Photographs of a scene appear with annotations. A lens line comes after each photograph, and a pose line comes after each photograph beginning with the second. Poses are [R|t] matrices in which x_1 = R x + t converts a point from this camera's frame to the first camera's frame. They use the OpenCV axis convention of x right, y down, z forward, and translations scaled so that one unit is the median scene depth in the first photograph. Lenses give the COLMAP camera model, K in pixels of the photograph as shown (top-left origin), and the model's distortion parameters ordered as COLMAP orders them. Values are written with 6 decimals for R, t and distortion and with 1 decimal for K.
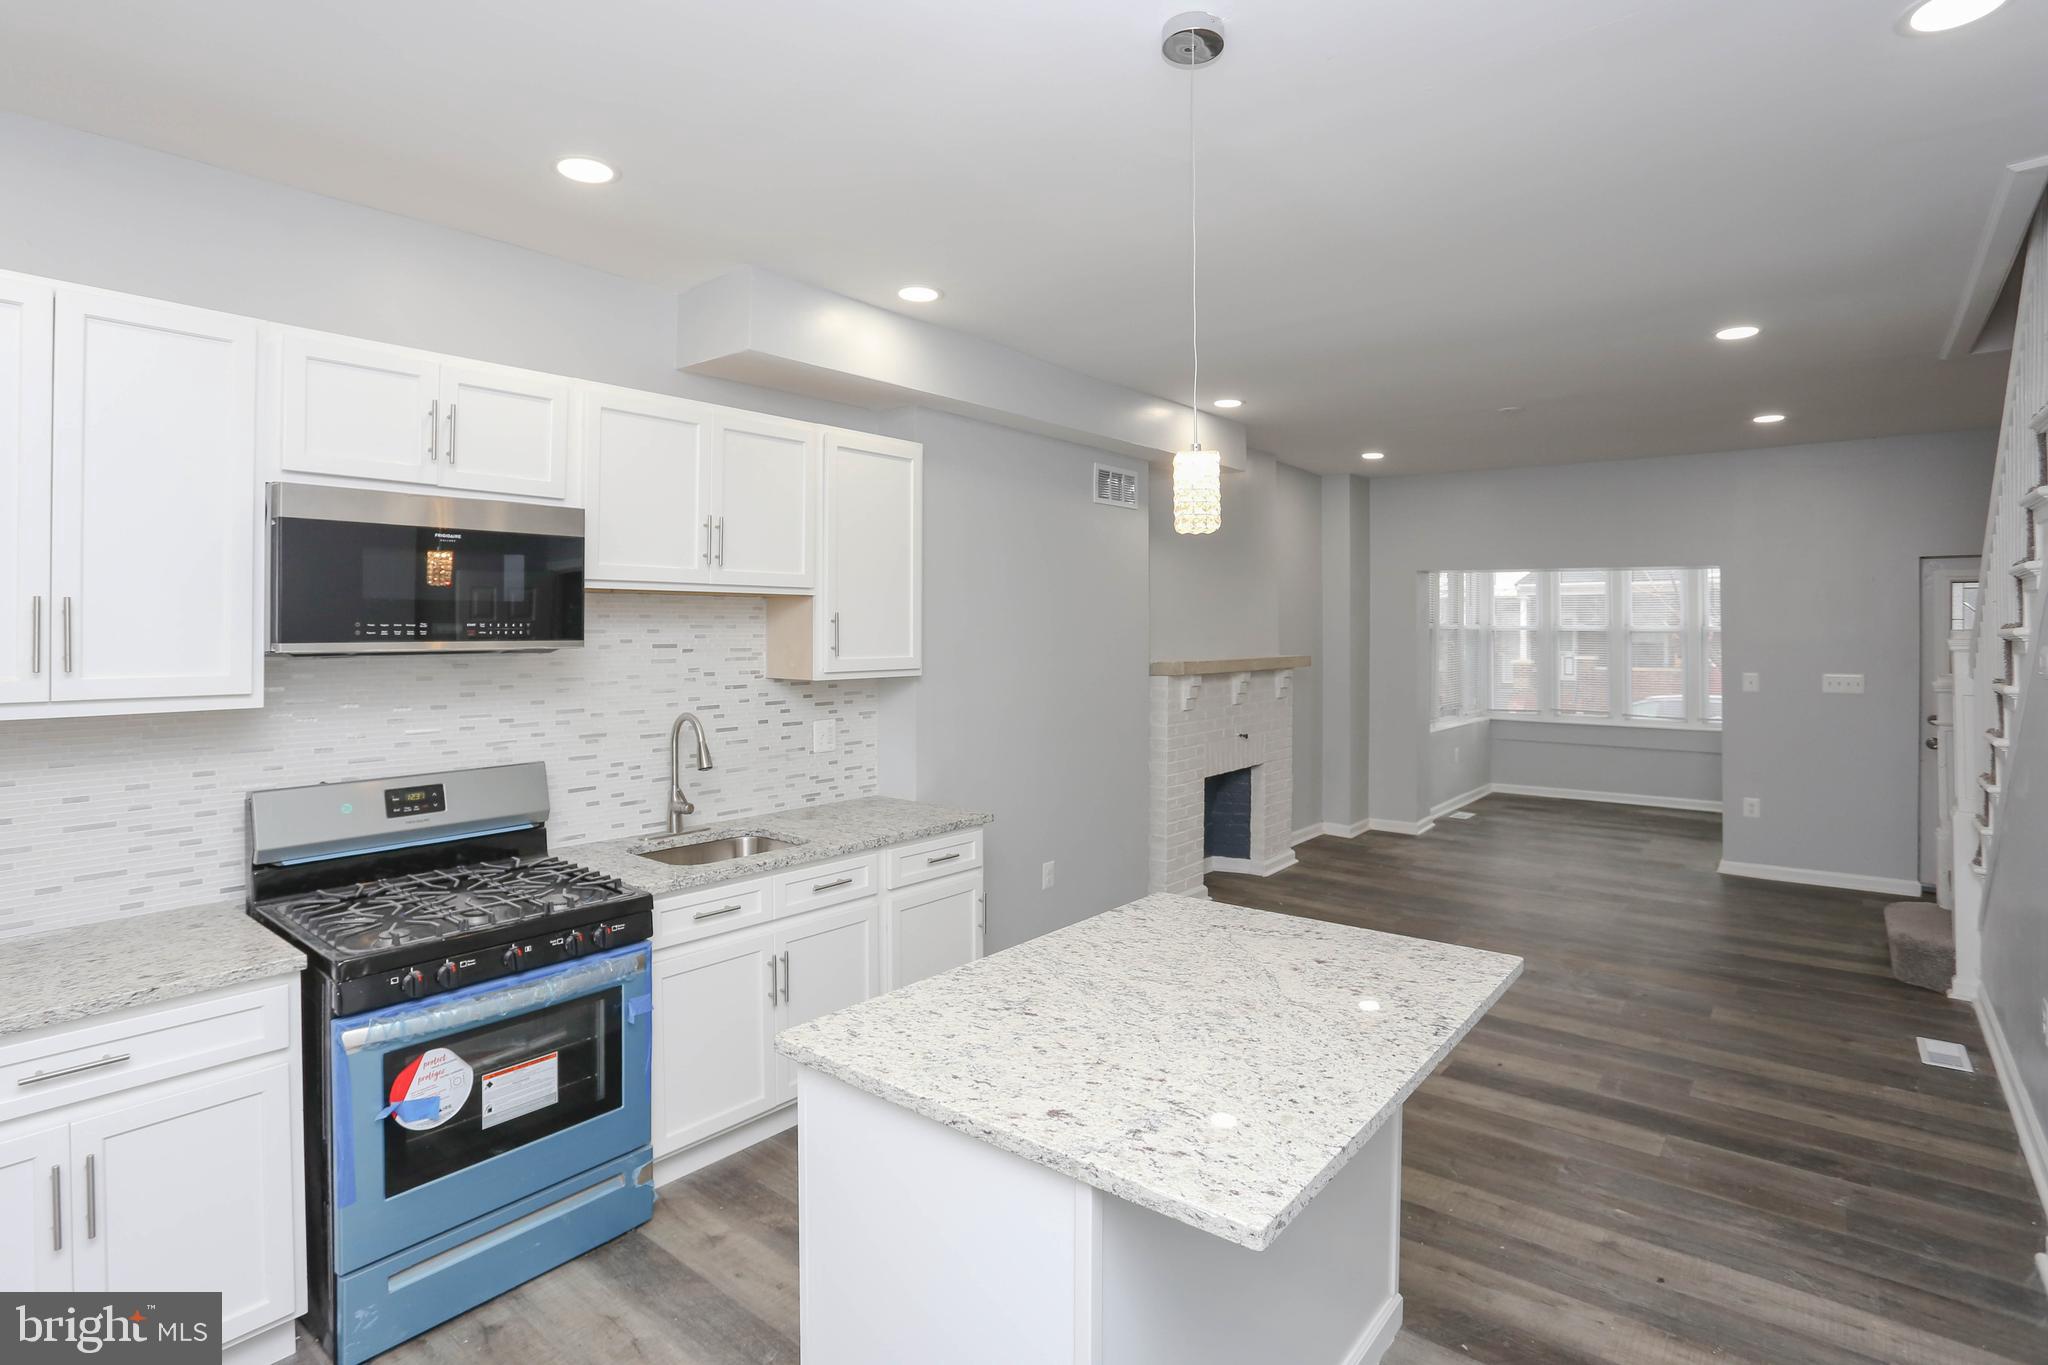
lens RADIAL K [[1051.5, 0, 1018.3], [0, 1051.5, 627.5], [0, 0, 1]] dist [-0.077486, 0.032504]
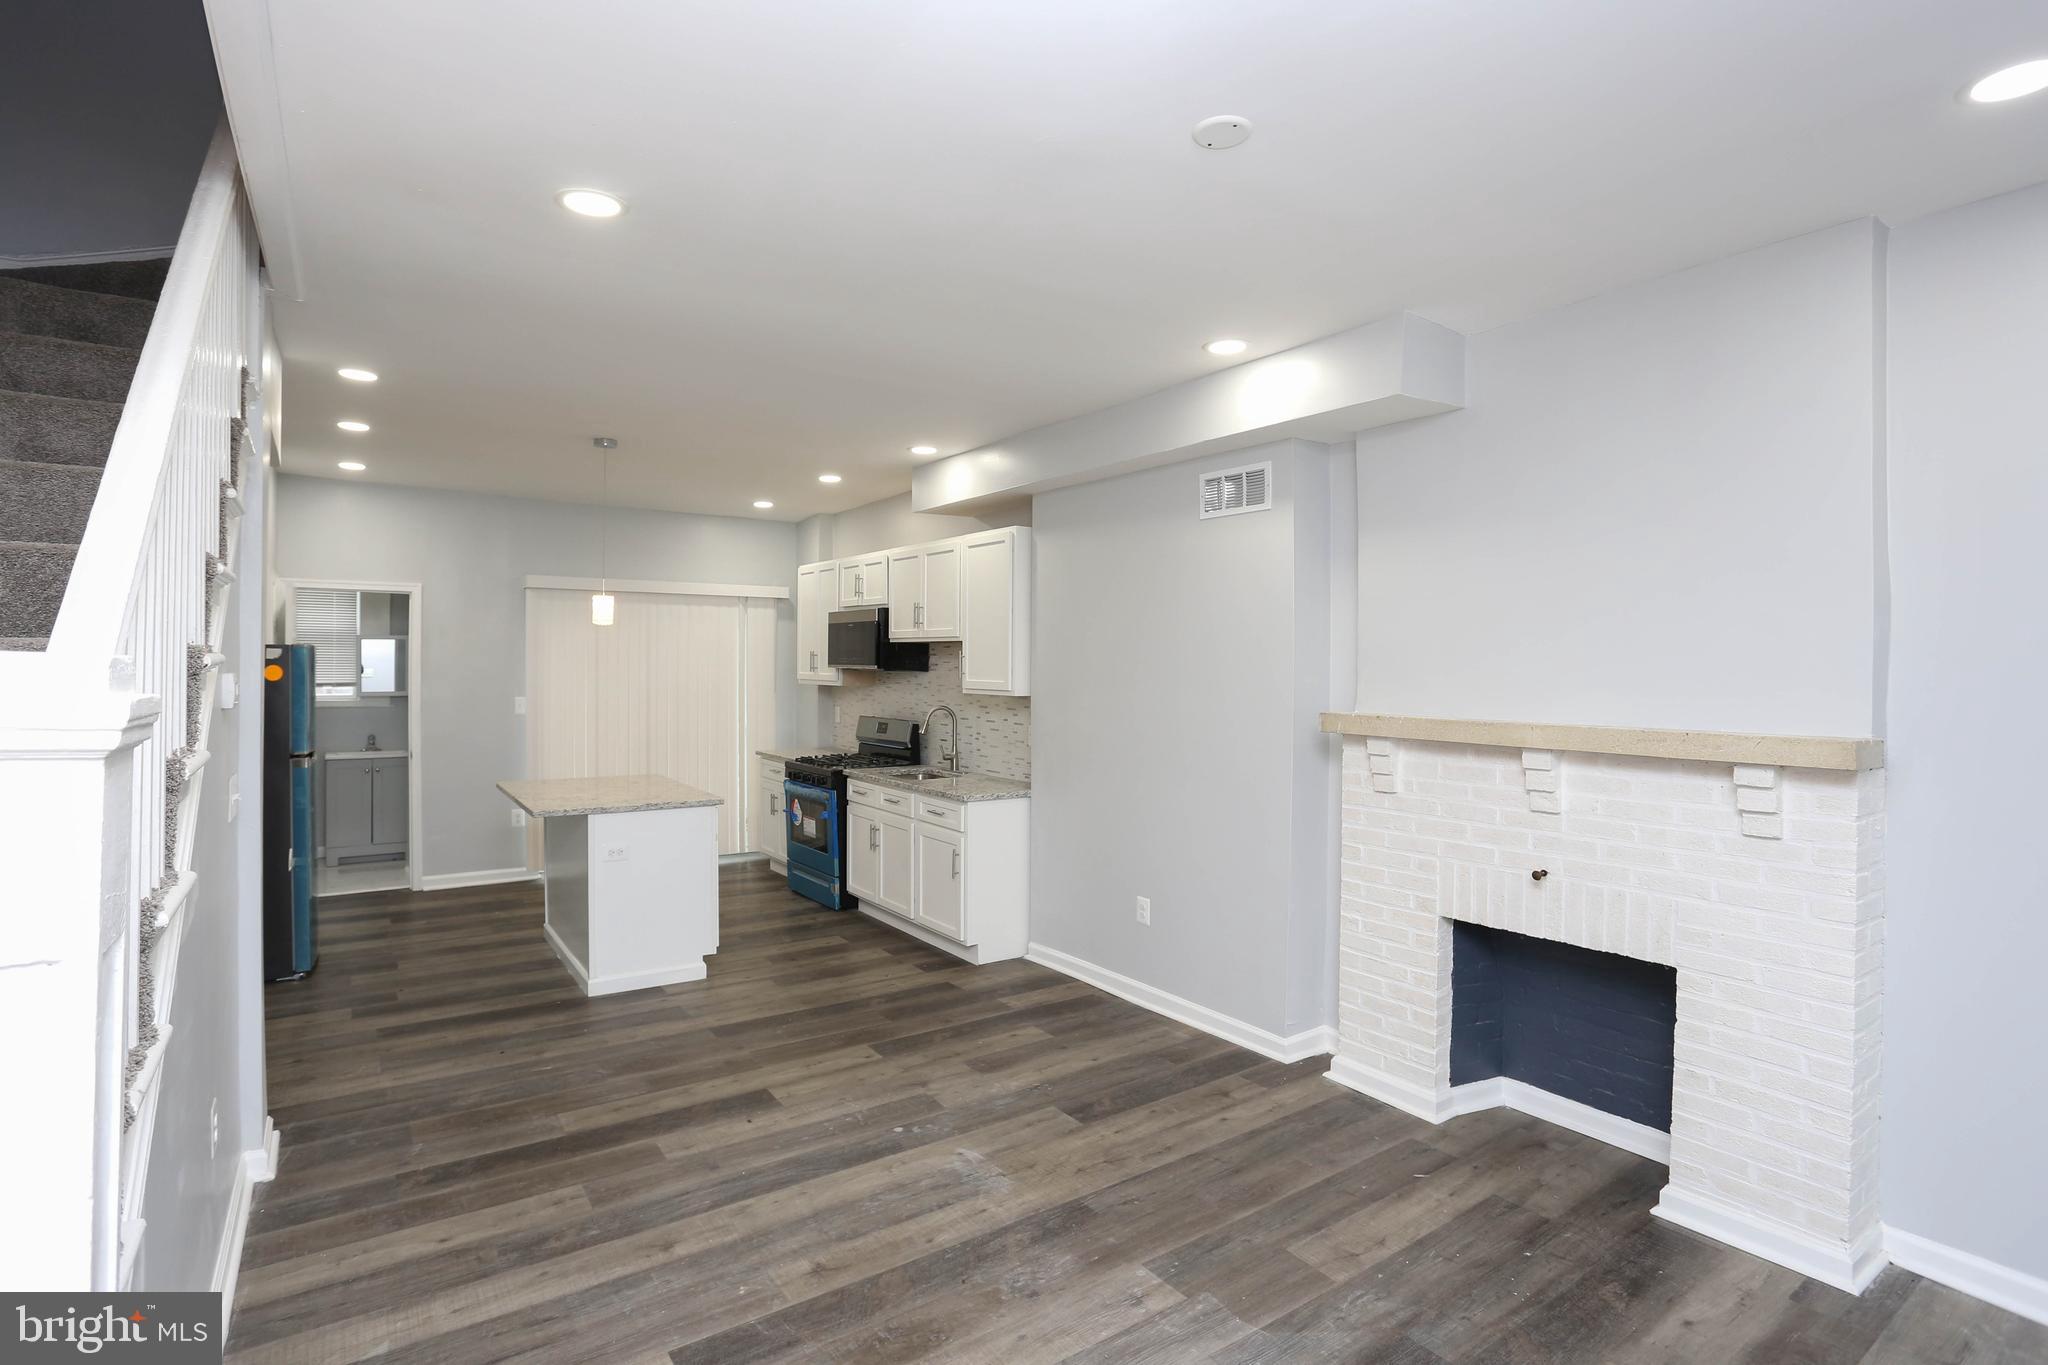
lens RADIAL K [[1024.2, 0, 948.0], [0, 1024.2, 670.6], [0, 0, 1]] dist [-0.070616, 0.034335]
pose [[-0.344411, 0.004812, -0.938807, 1.910612], [-0.009495, 0.999918, 0.008609, 0.003230], [0.938771, 0.011879, -0.344337, 2.226494]]
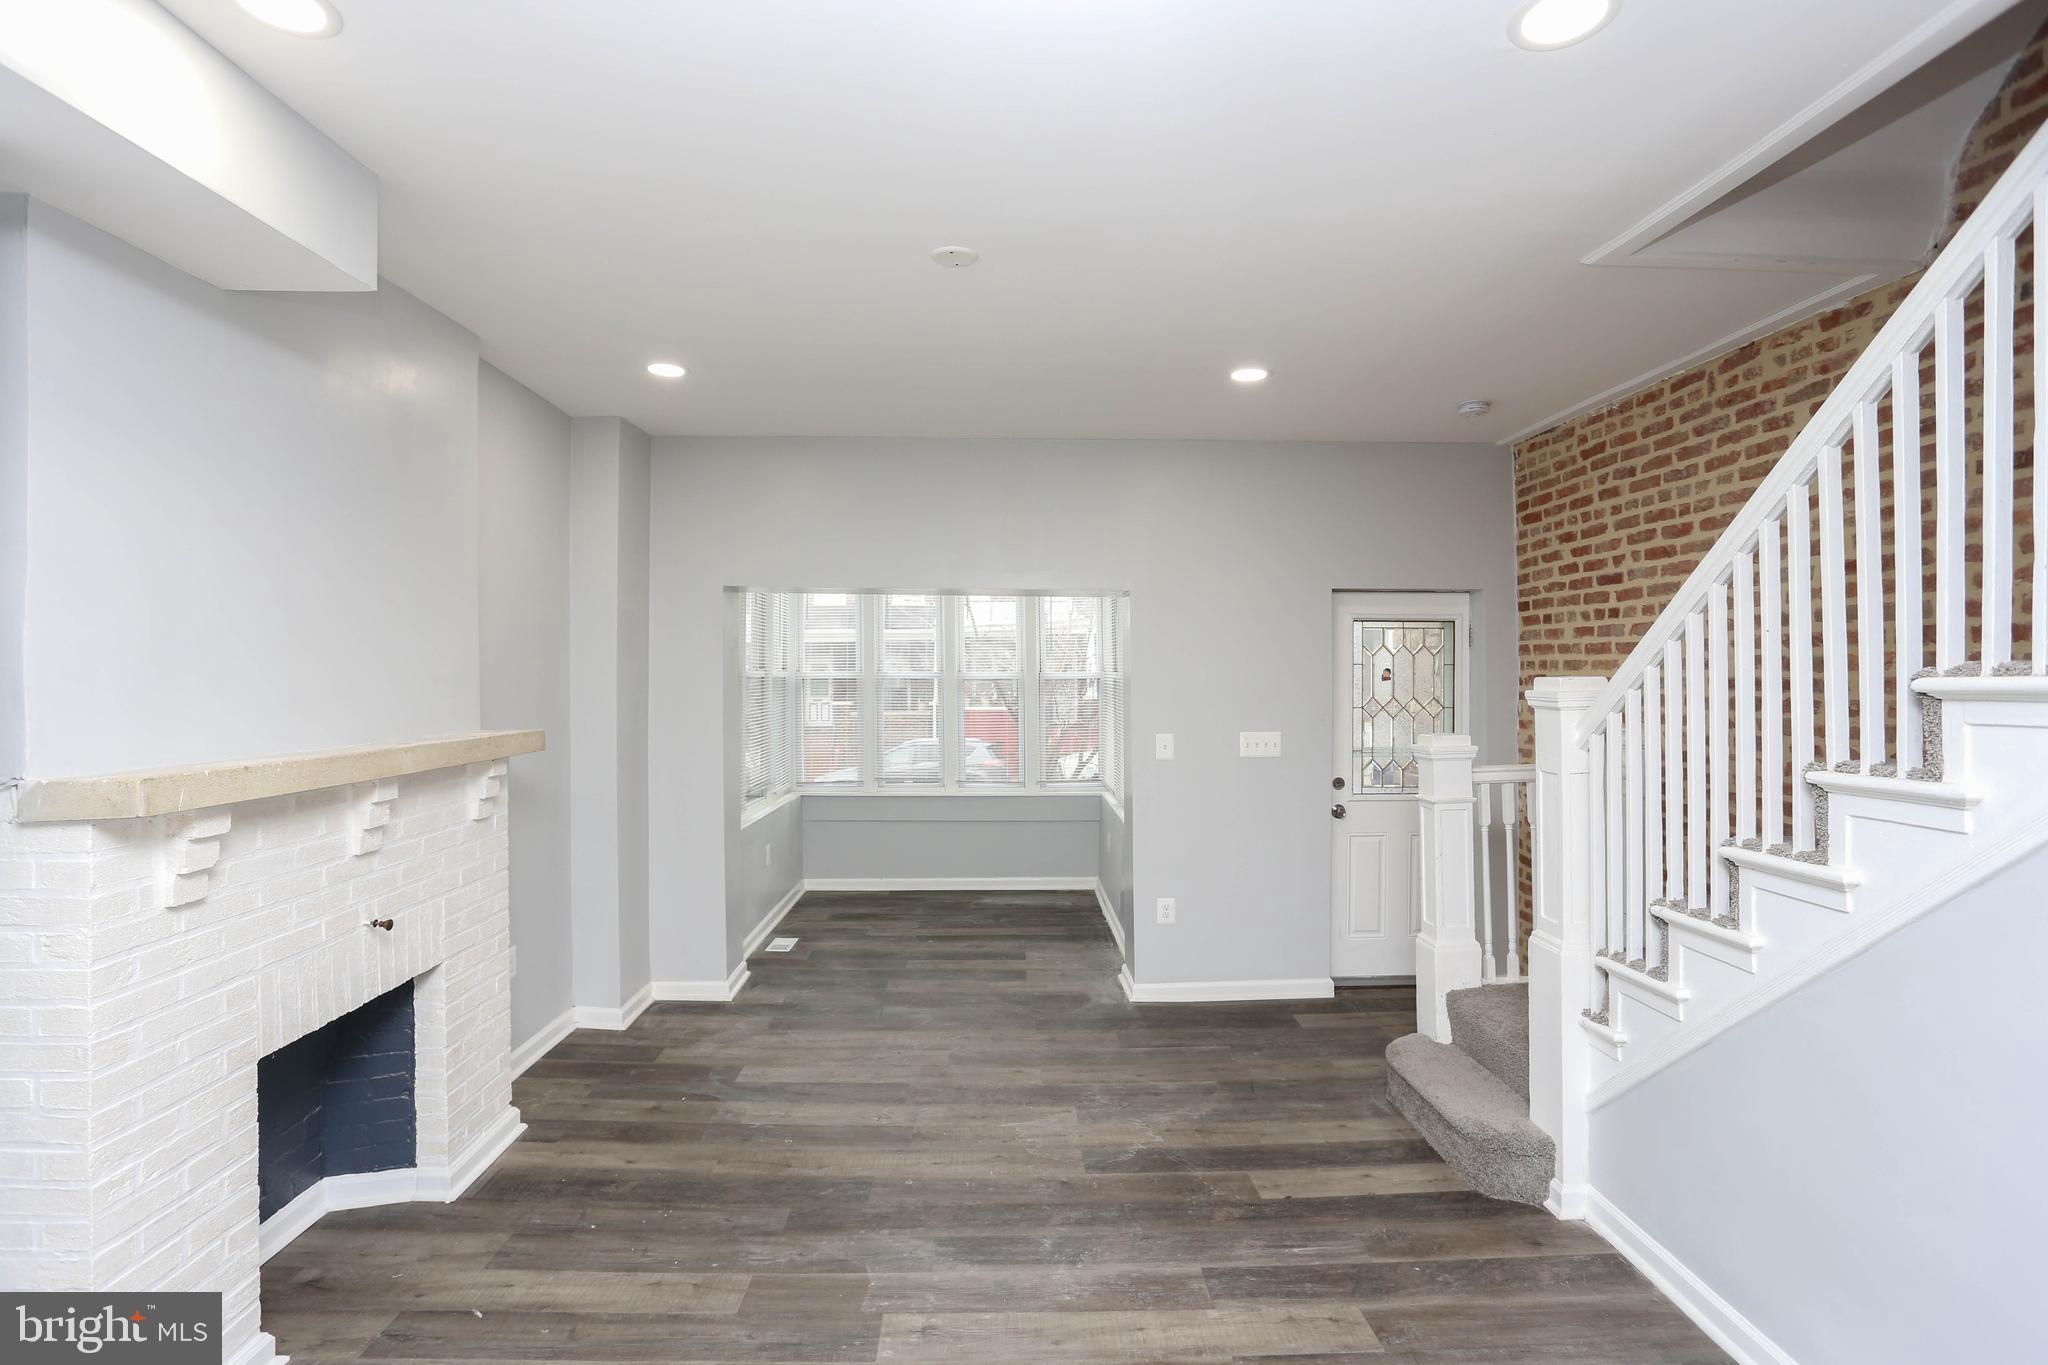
lens RADIAL K [[1000.4, 0, 1022.7], [0, 1000.4, 668.4], [0, 0, 1]] dist [-0.069268, 0.044457]
pose [[0.760787, -0.003959, 0.648990, 0.392879], [0.009117, 0.999948, -0.004587, -0.007215], [-0.648938, 0.009407, 0.760783, 1.285643]]
